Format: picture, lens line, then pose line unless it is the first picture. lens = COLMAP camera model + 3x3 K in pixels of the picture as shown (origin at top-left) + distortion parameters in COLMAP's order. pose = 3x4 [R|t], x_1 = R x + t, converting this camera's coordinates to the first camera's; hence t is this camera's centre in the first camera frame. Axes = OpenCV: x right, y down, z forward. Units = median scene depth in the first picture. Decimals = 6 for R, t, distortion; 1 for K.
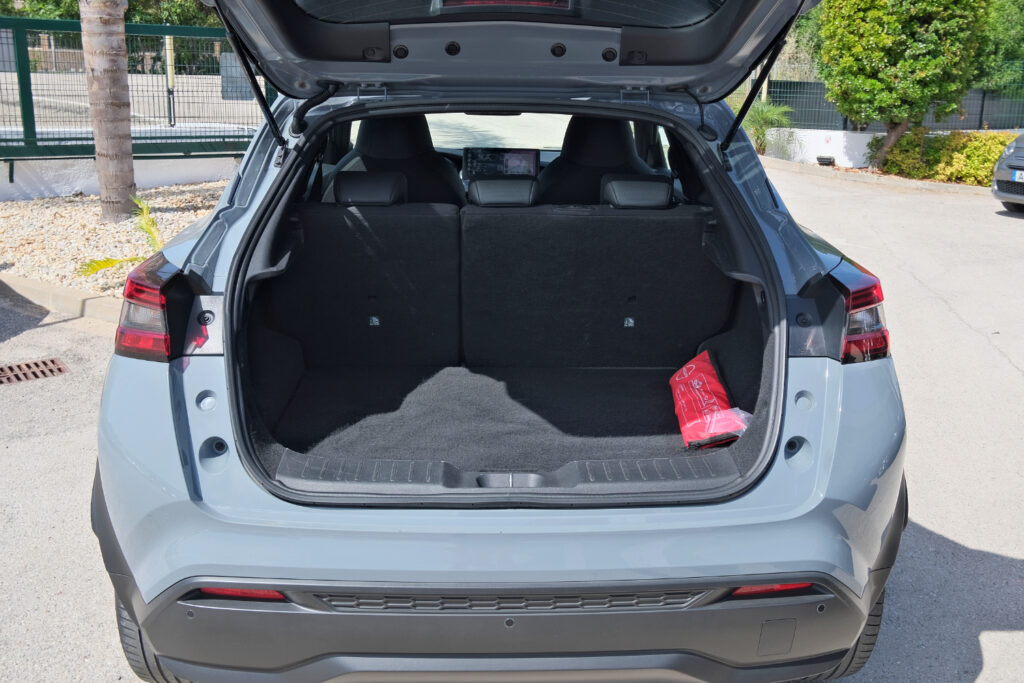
lens RADIAL K [[959.6, 0, 512.0], [0, 959.6, 335.1], [0, 0, 1]] dist [-0.026286, 0.000000]
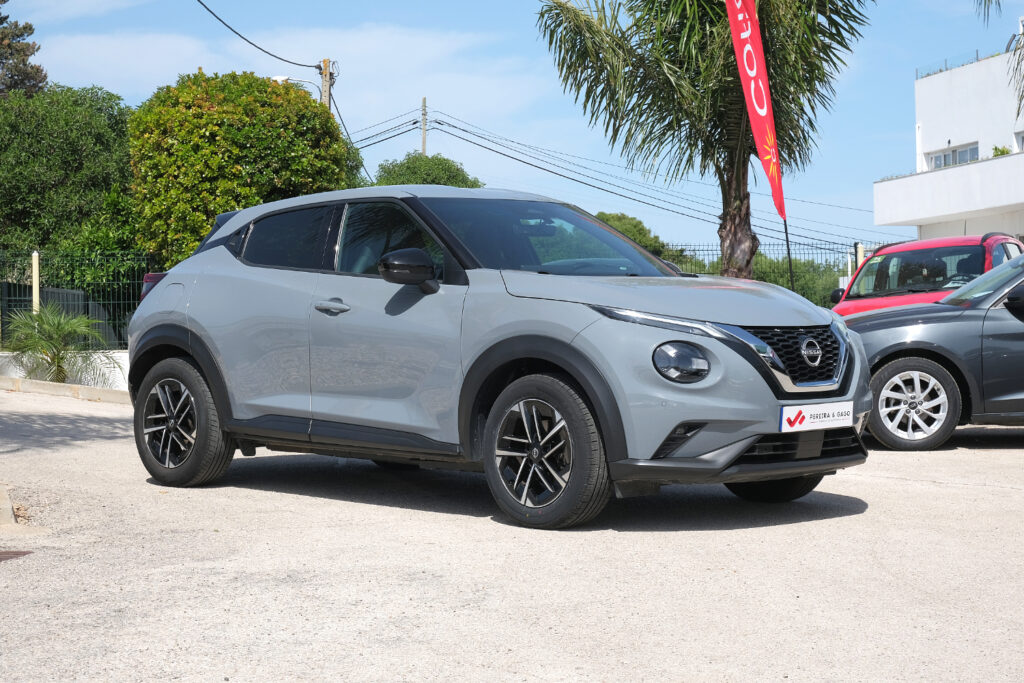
lens RADIAL K [[2002.4, 0, 534.7], [0, 2002.4, 377.2], [0, 0, 1]] dist [-0.084283, 0.000000]
pose [[0.713392, -0.038537, 0.699705, -0.540898], [0.207130, 0.965469, -0.158008, 0.101685], [-0.669454, 0.257652, 0.696740, -0.200908]]
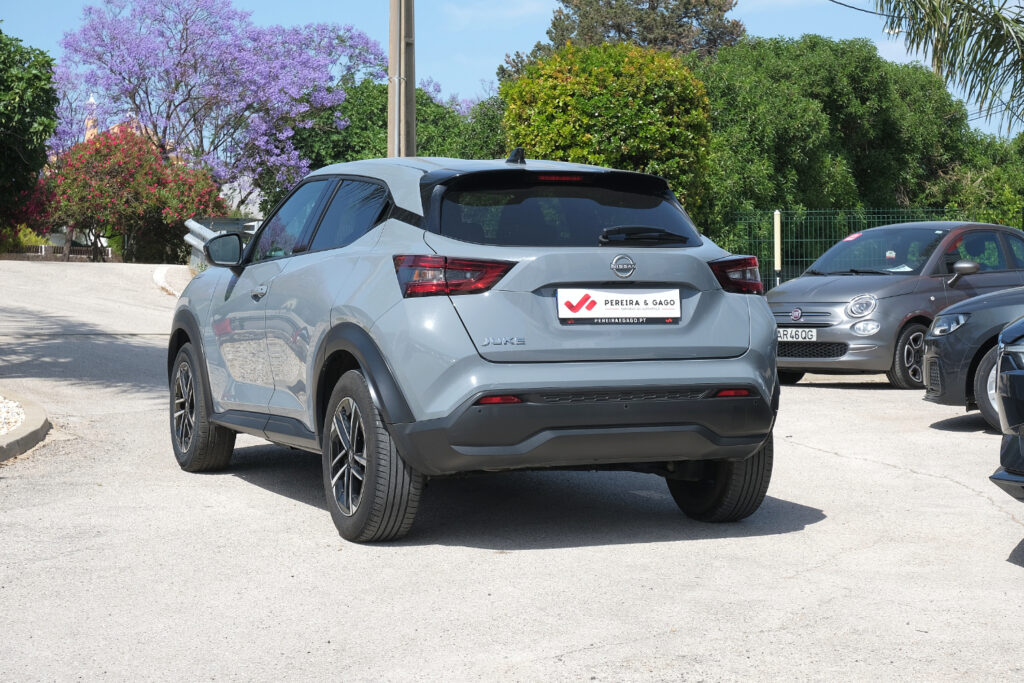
lens RADIAL K [[2002.4, 0, 513.9], [0, 2002.4, 339.9], [0, 0, 1]] dist [-0.084283, 0.000000]
pose [[0.931971, -0.025157, 0.361658, -0.258937], [0.109343, 0.970639, -0.214251, 0.152806], [-0.345650, 0.239220, 0.907359, -0.418712]]
